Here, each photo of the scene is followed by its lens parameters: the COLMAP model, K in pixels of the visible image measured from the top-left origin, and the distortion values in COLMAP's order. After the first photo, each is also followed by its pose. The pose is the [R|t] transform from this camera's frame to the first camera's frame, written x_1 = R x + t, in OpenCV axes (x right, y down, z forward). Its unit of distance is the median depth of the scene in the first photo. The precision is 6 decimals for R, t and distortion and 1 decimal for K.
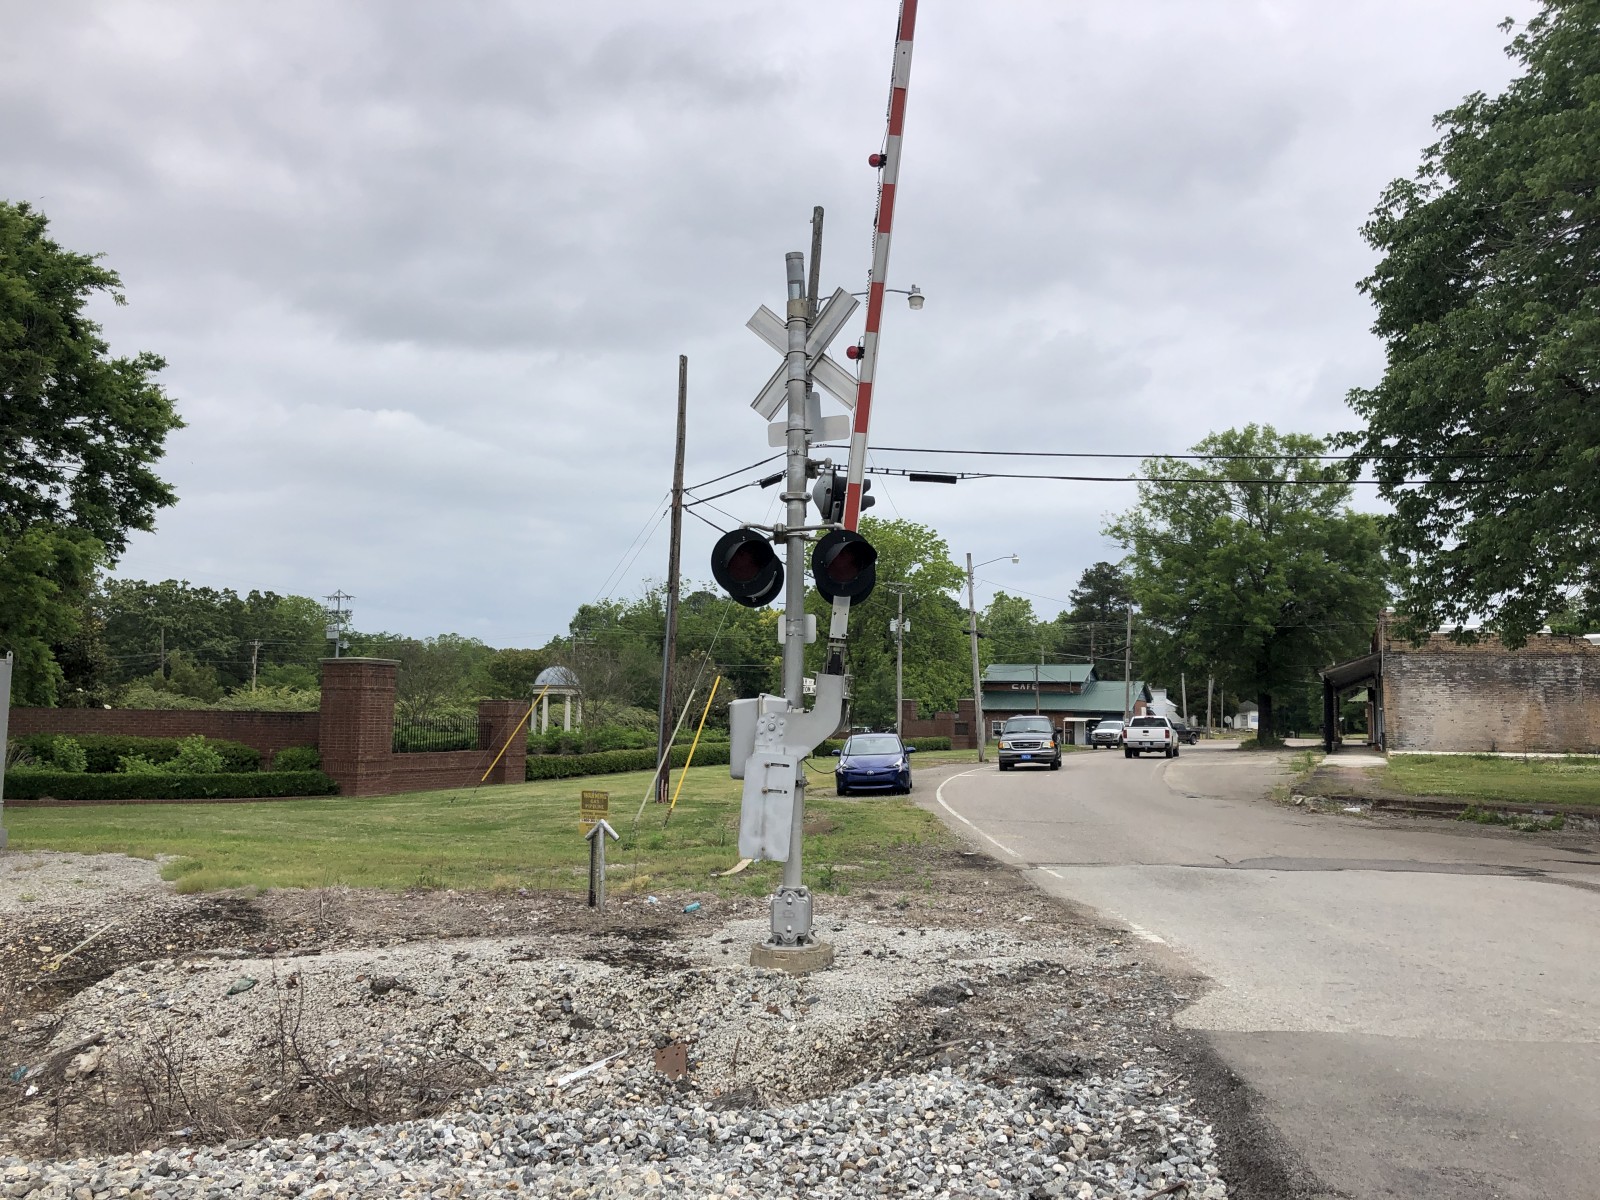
lens RADIAL K [[1312.5, 0, 811.0], [0, 1312.5, 596.3], [0, 0, 1]] dist [0.093377, -0.134427]
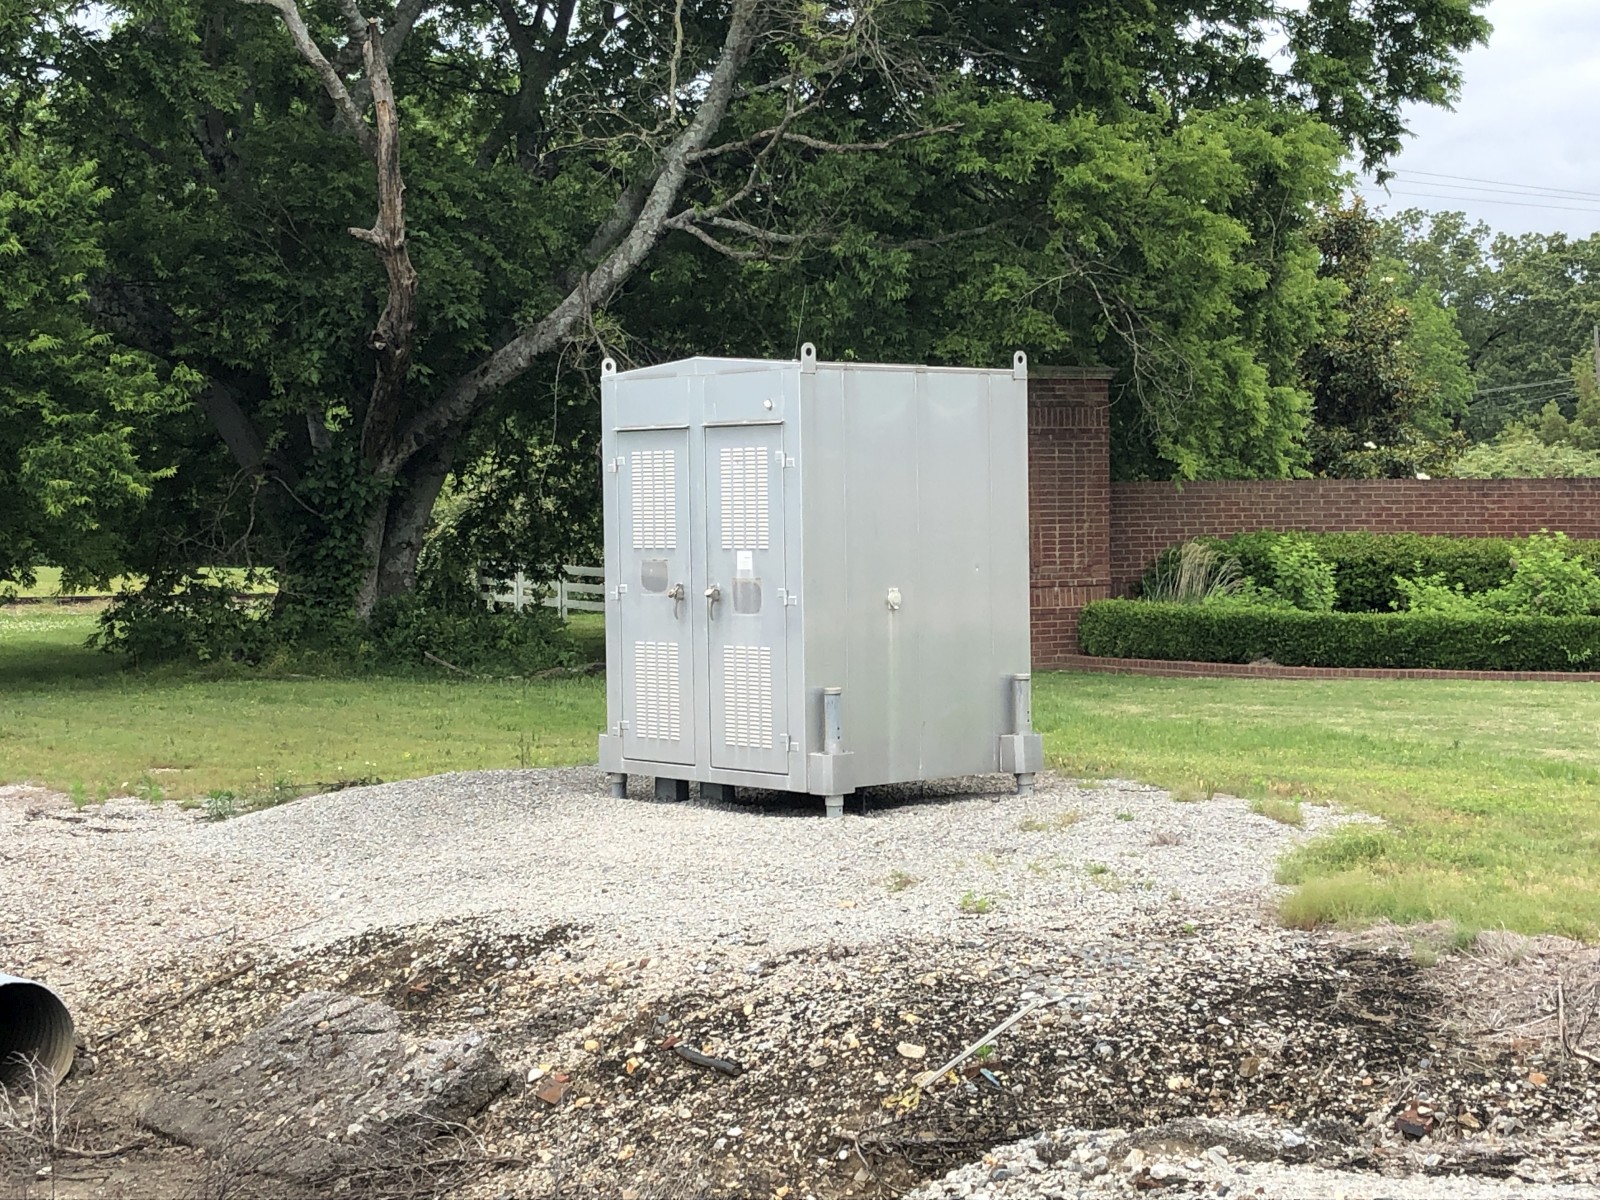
lens RADIAL K [[2718.5, 0, 798.5], [0, 2718.5, 504.7], [0, 0, 1]] dist [0.055769, -0.004174]
pose [[0.731446, -0.016338, -0.681703, -0.008983], [0.080070, 0.994855, 0.062069, 0.014567], [0.677182, -0.099985, 0.728991, 0.130593]]
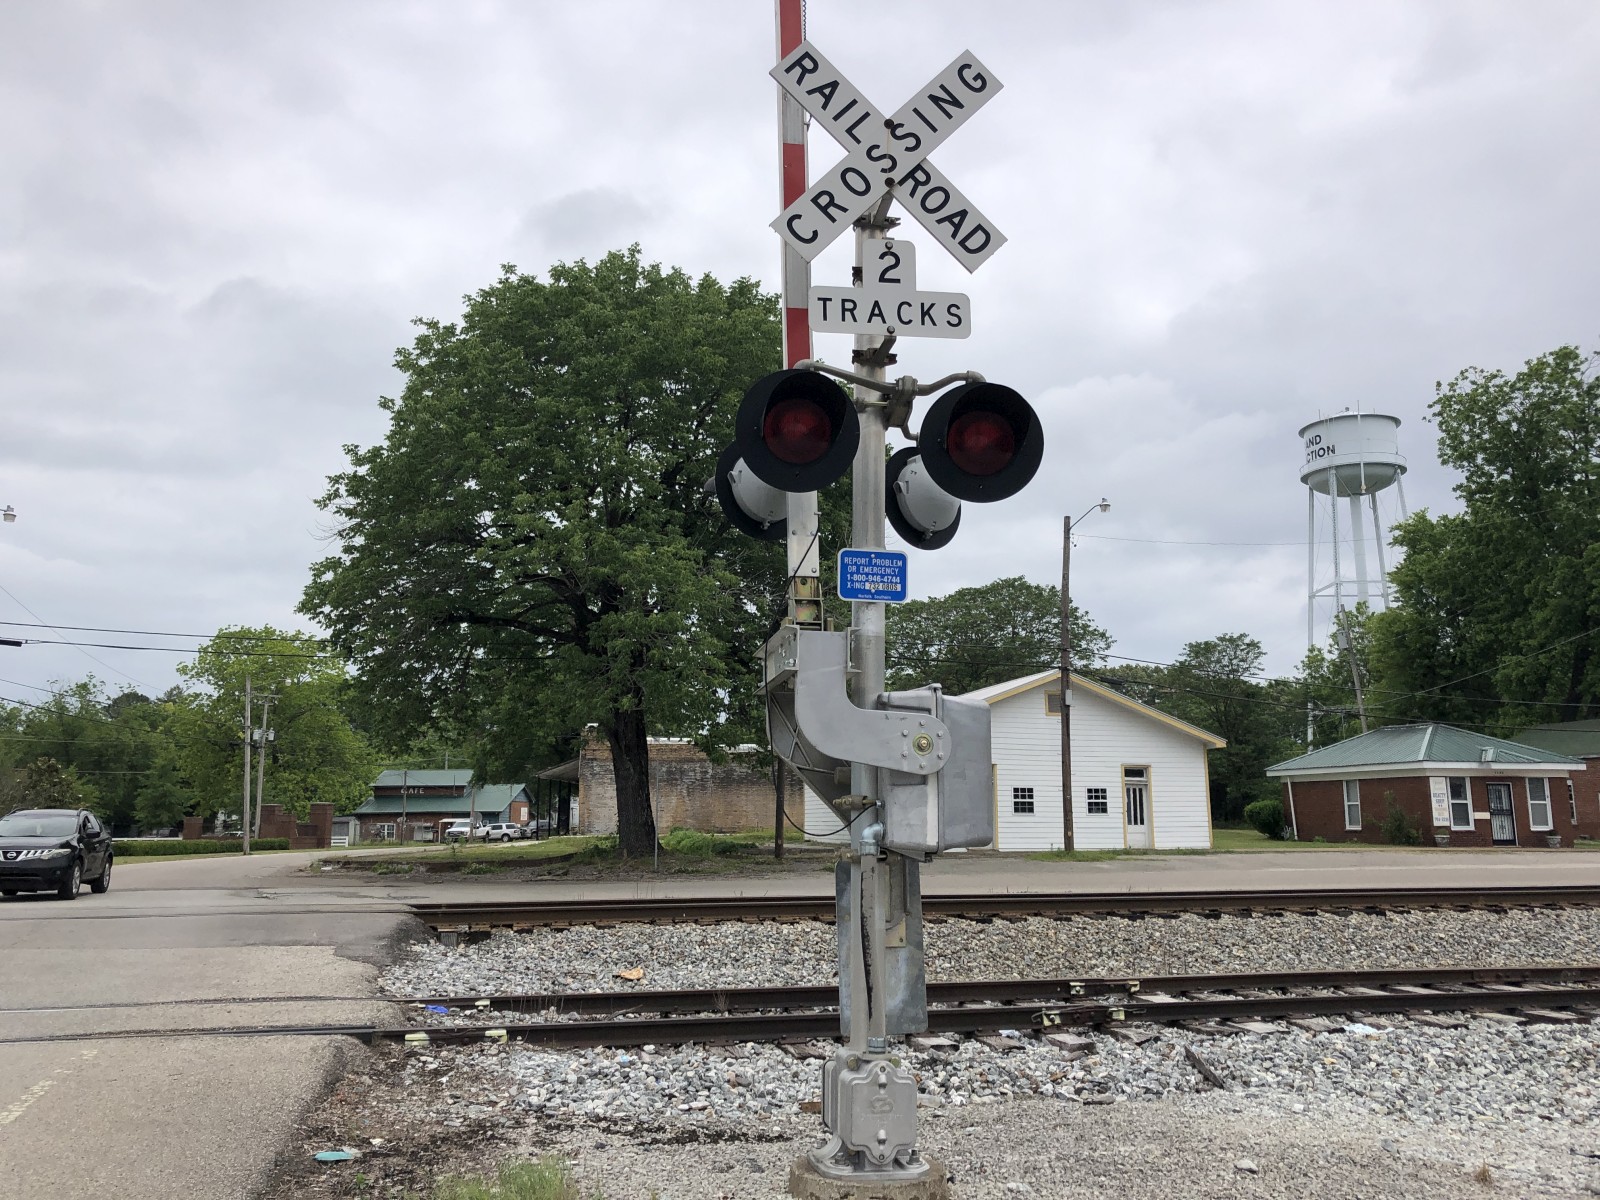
lens RADIAL K [[1312.5, 0, 811.0], [0, 1312.5, 596.3], [0, 0, 1]] dist [0.093377, -0.134427]
pose [[0.936846, 0.042420, 0.347160, 0.297842], [-0.015359, 0.996650, -0.080334, -0.026924], [-0.349405, 0.069929, 0.934359, -0.479810]]
